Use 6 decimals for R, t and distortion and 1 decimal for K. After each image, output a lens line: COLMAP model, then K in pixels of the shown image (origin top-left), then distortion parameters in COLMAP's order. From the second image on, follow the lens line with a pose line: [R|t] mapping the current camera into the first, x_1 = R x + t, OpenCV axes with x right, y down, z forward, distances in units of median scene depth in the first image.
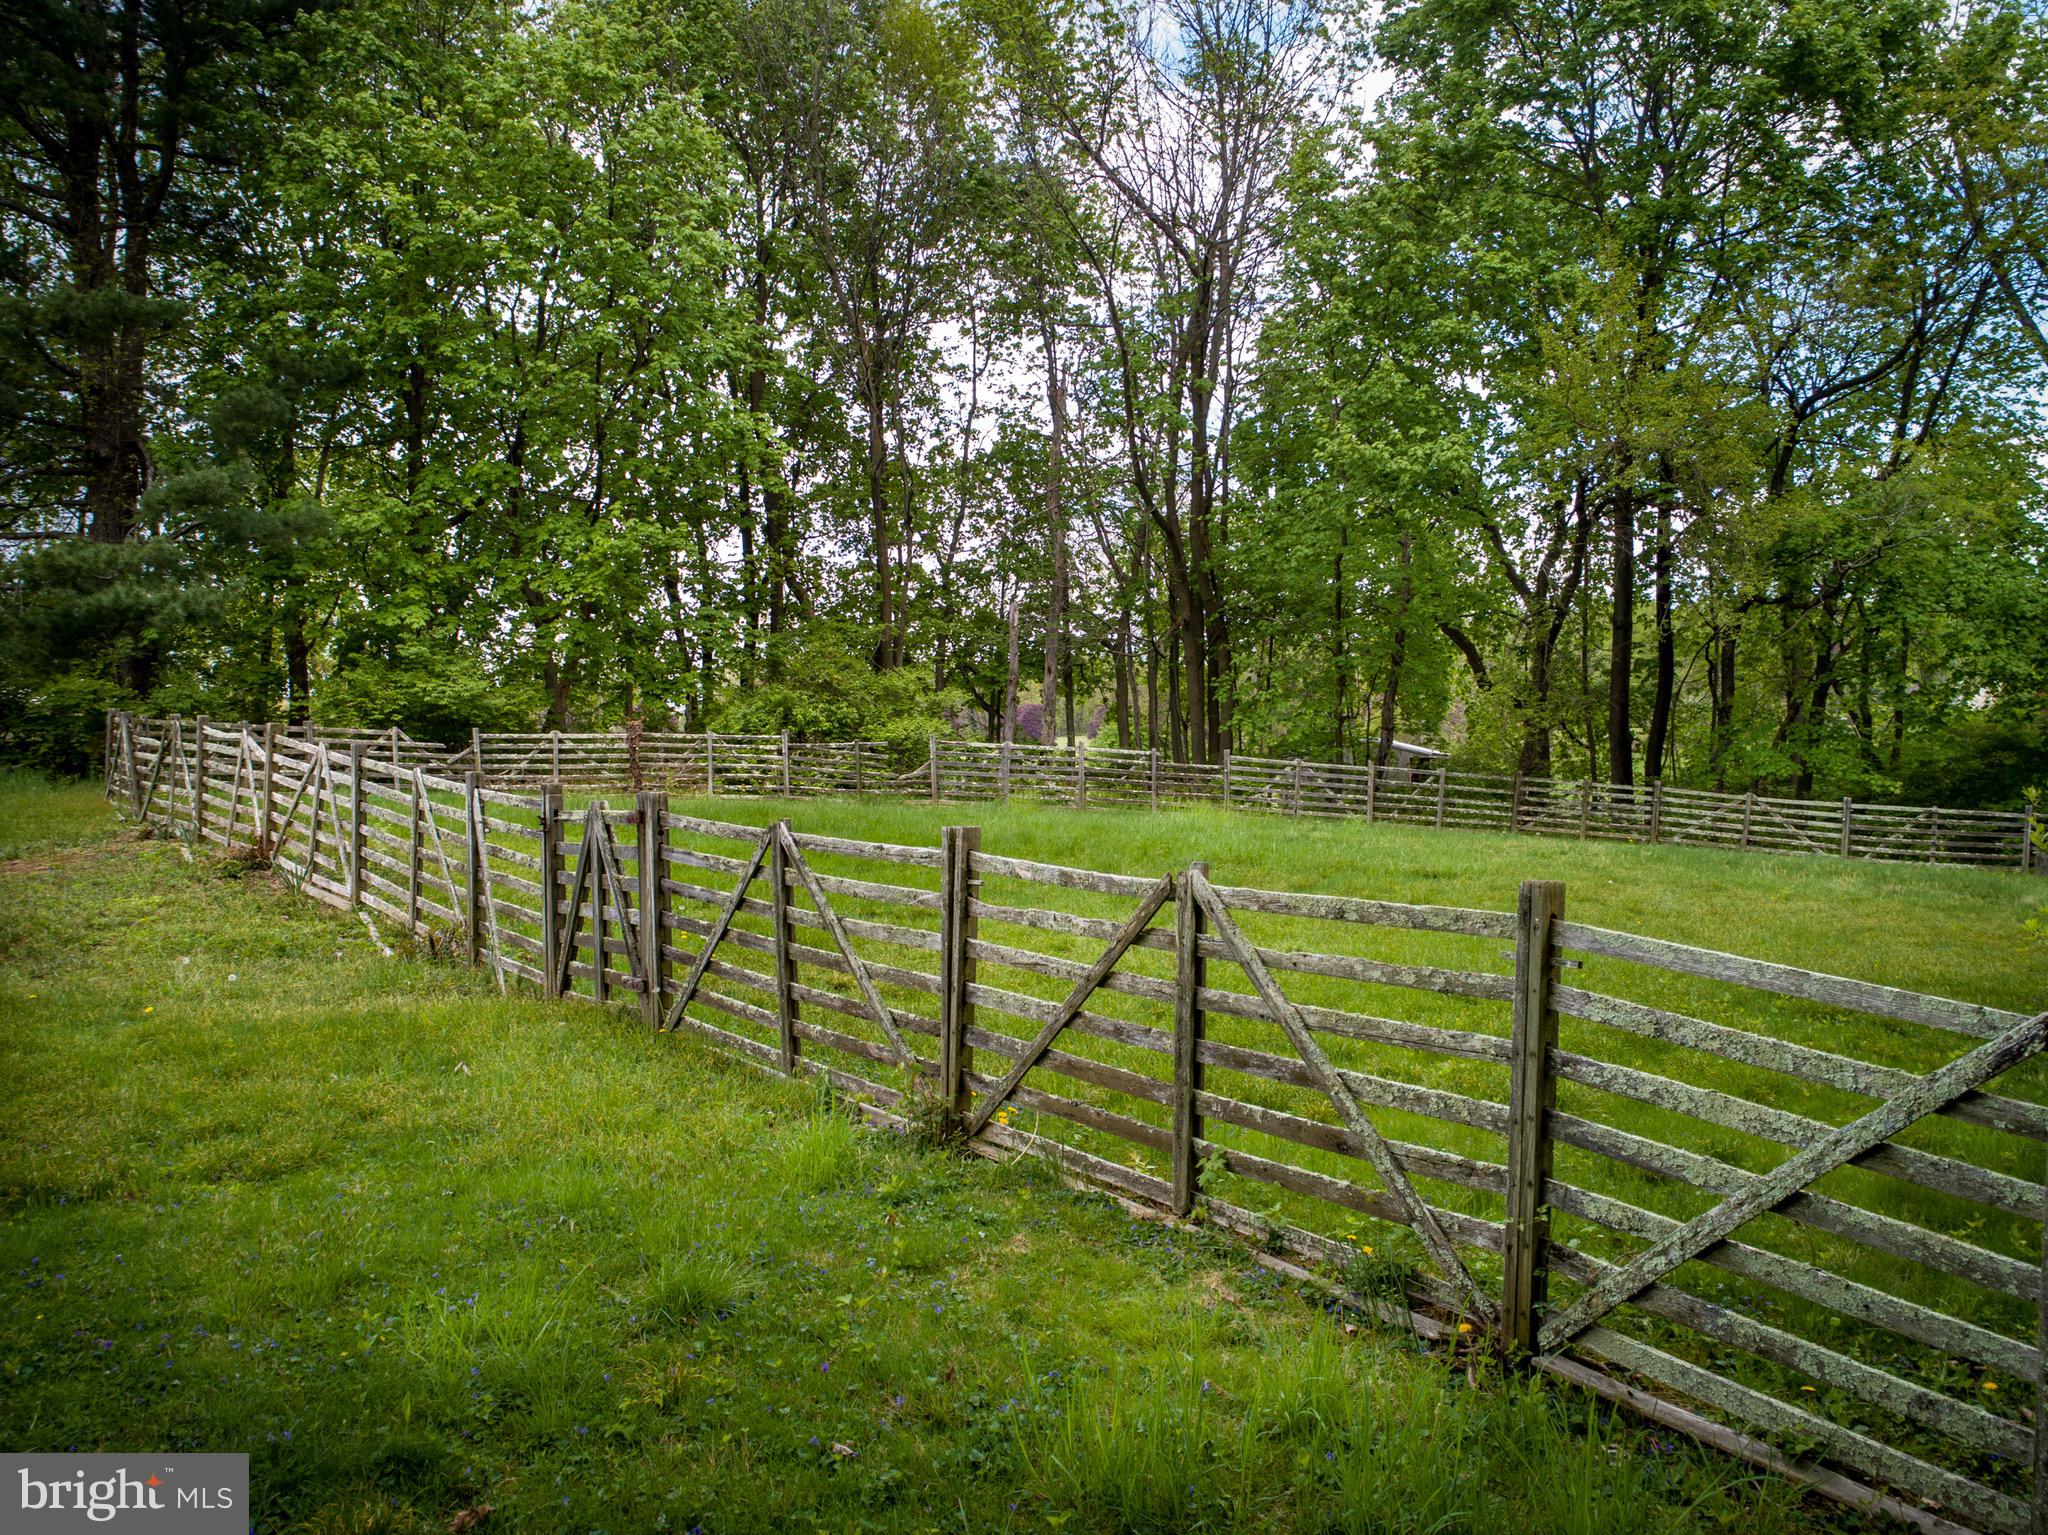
lens RADIAL K [[1614.7, 0, 1014.7], [0, 1614.7, 759.7], [0, 0, 1]] dist [-0.001122, 0.013099]
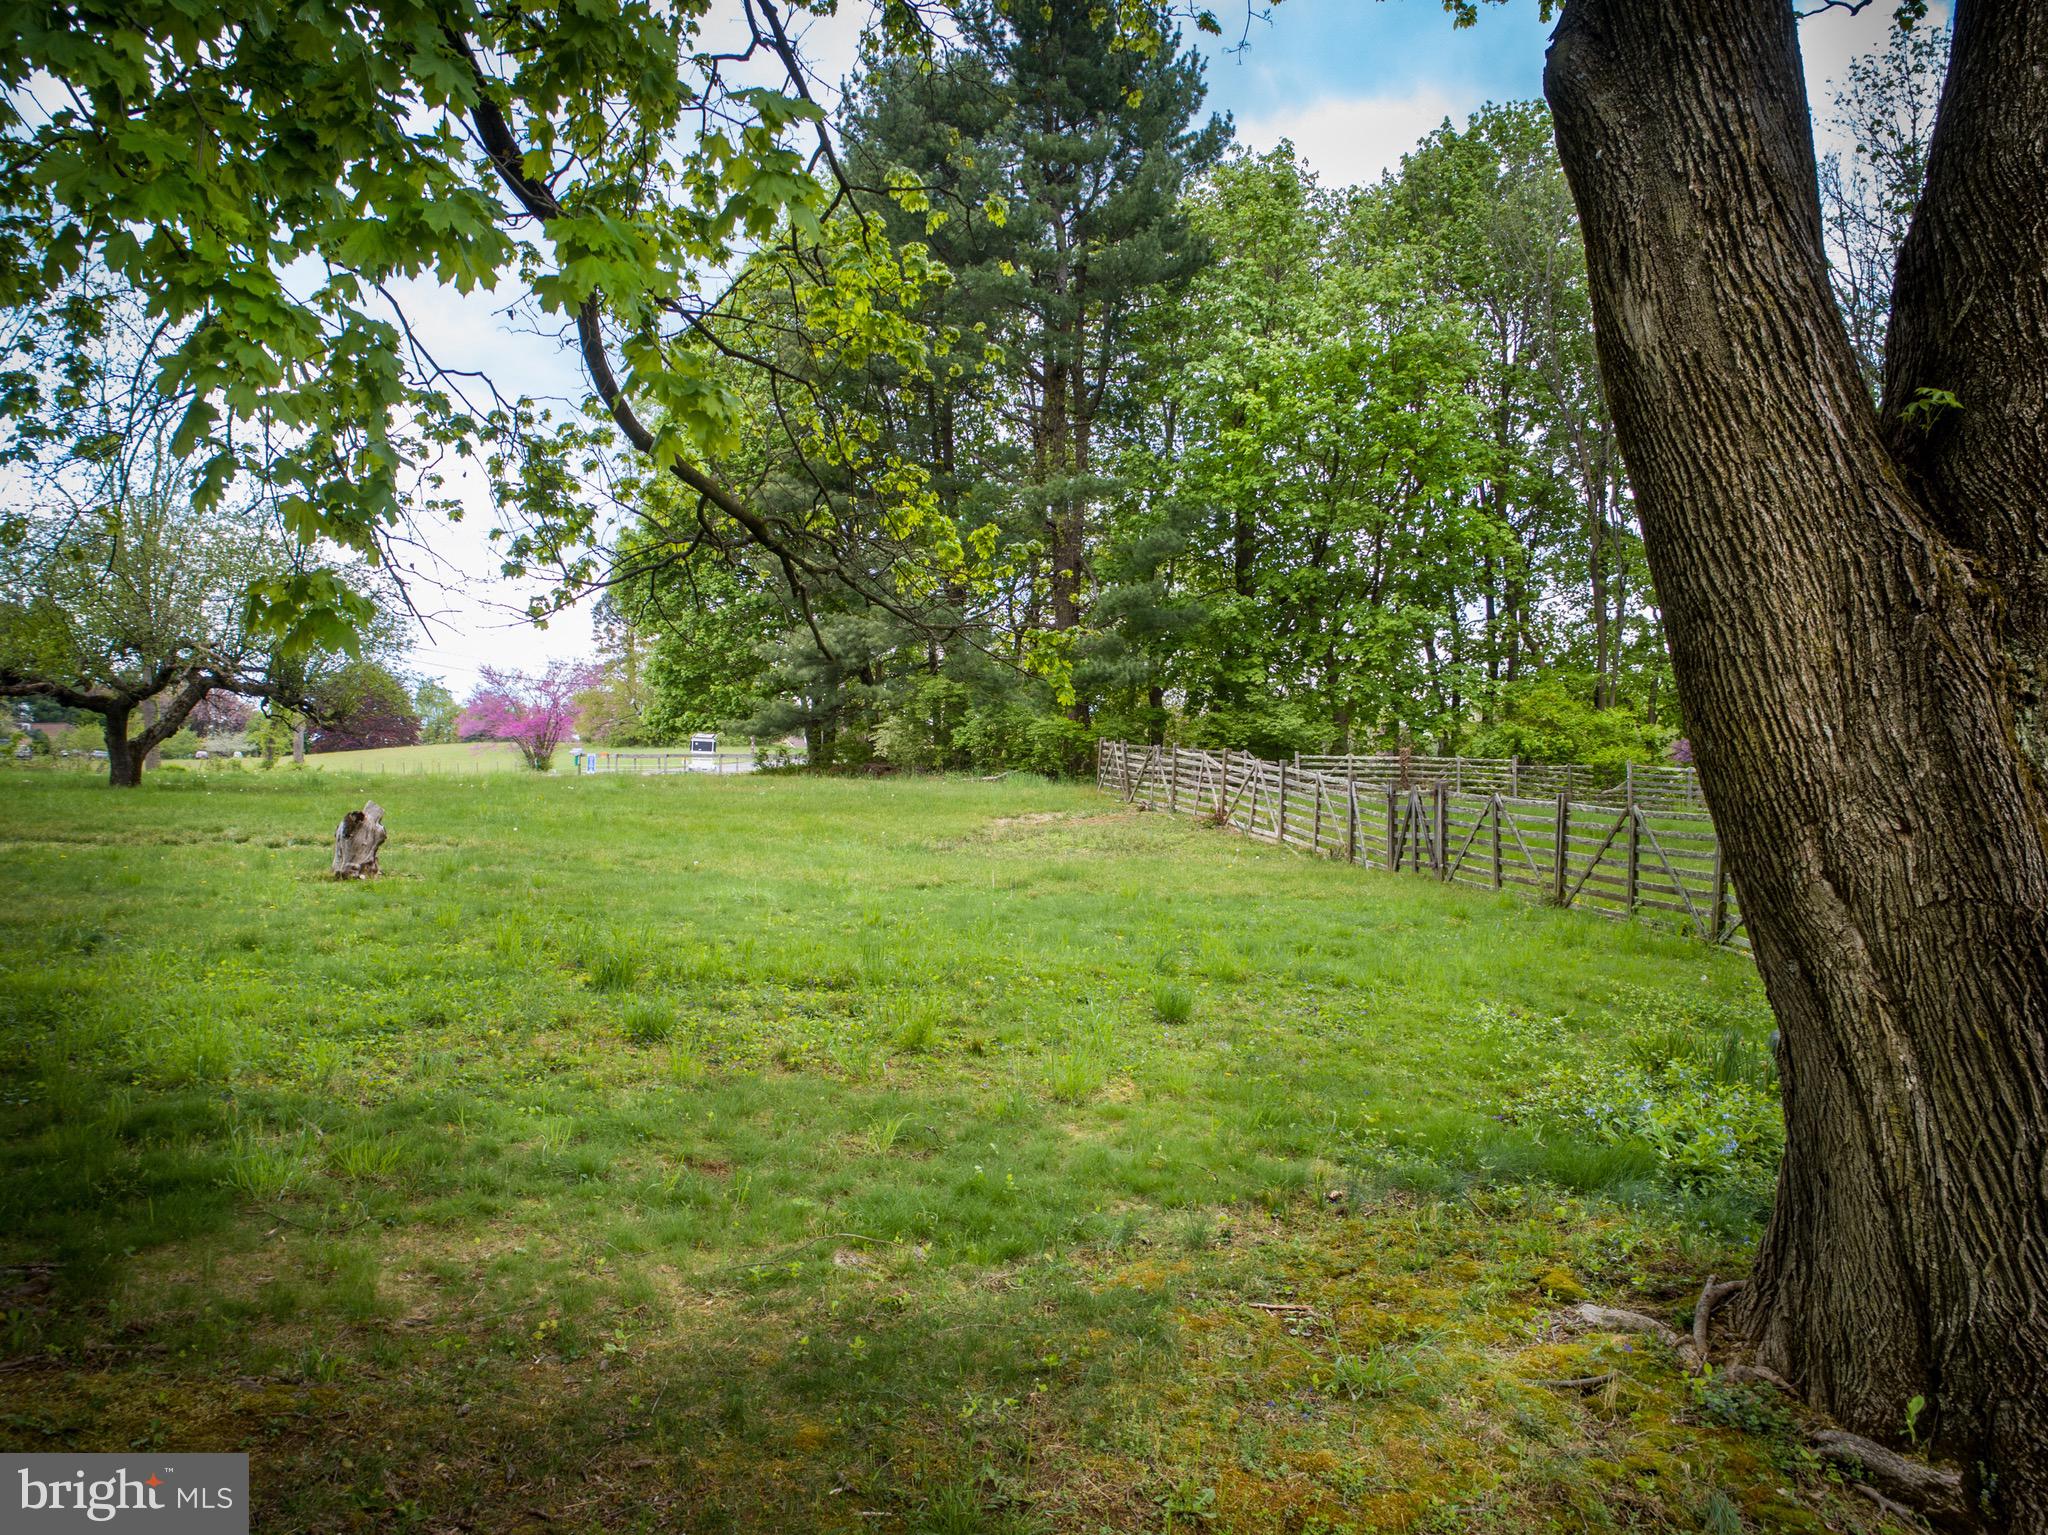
lens RADIAL K [[1614.7, 0, 1014.7], [0, 1614.7, 759.7], [0, 0, 1]] dist [-0.001122, 0.013099]
pose [[0.900246, 0.015446, -0.435107, 0.138763], [-0.021677, 0.999721, -0.009362, 0.013565], [0.434841, 0.017860, 0.900330, -0.806330]]
